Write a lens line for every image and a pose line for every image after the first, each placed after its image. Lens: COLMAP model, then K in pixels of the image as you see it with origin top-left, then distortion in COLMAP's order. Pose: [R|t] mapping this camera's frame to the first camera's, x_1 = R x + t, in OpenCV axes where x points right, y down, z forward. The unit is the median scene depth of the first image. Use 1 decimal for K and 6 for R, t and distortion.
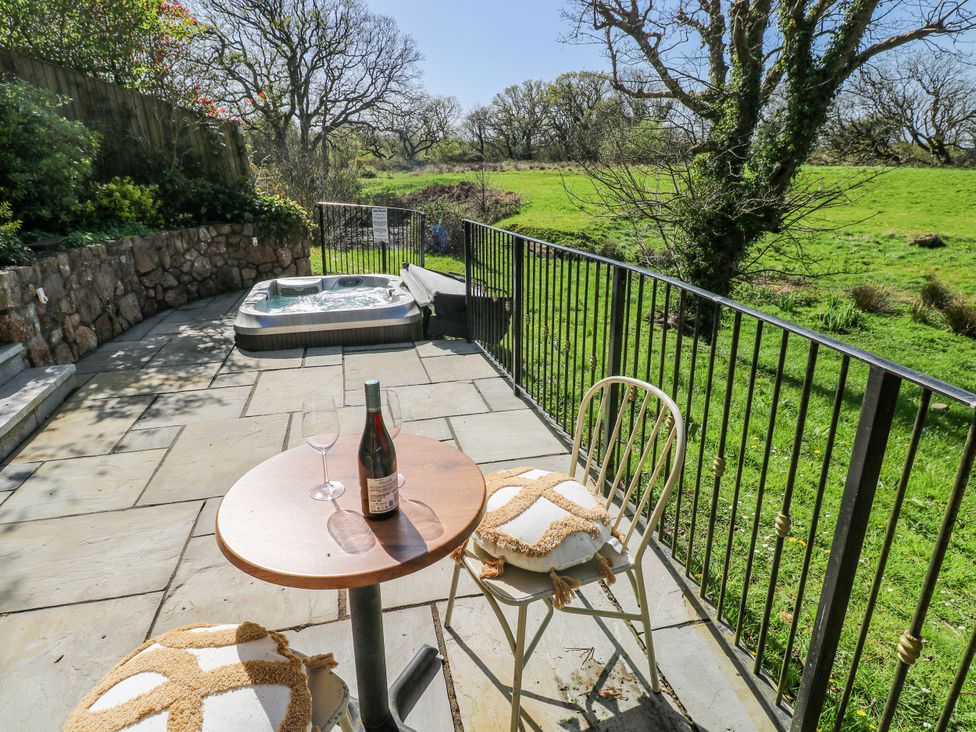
lens RADIAL K [[531.5, 0, 488.0], [0, 531.5, 366.0], [0, 0, 1]] dist [0.000951, -0.013792]
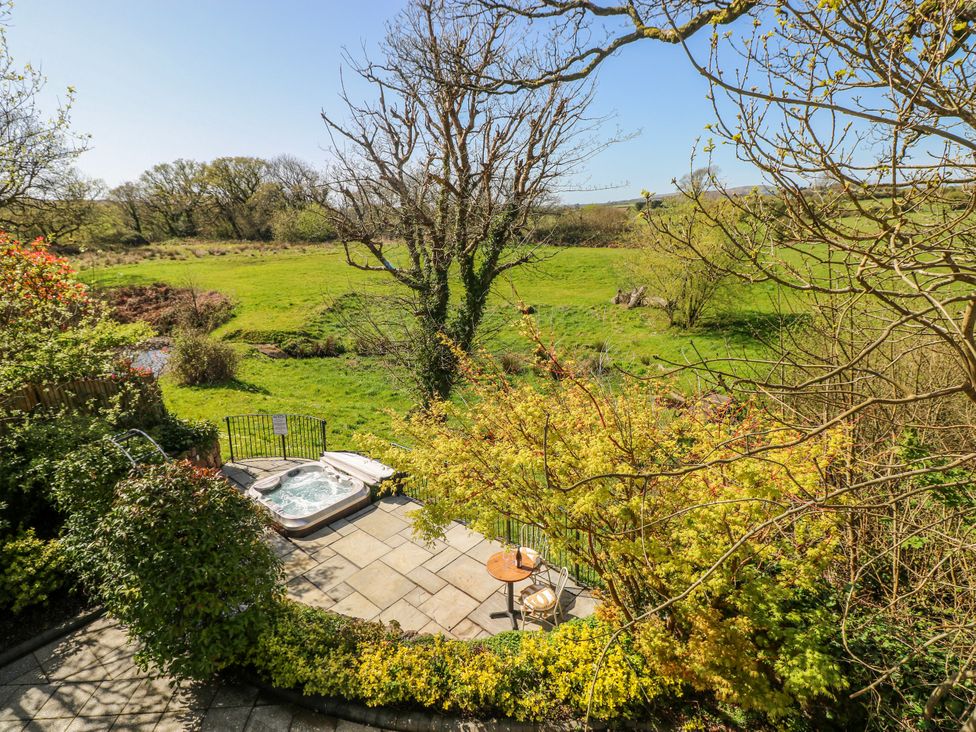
lens RADIAL K [[511.4, 0, 476.5], [0, 511.4, 362.4], [0, 0, 1]] dist [0.001638, -0.012391]
pose [[0.818090, -0.165515, 0.550757, -0.150951], [0.204767, 0.978759, -0.010020, -0.089101], [-0.537400, 0.120974, 0.834606, -0.168868]]
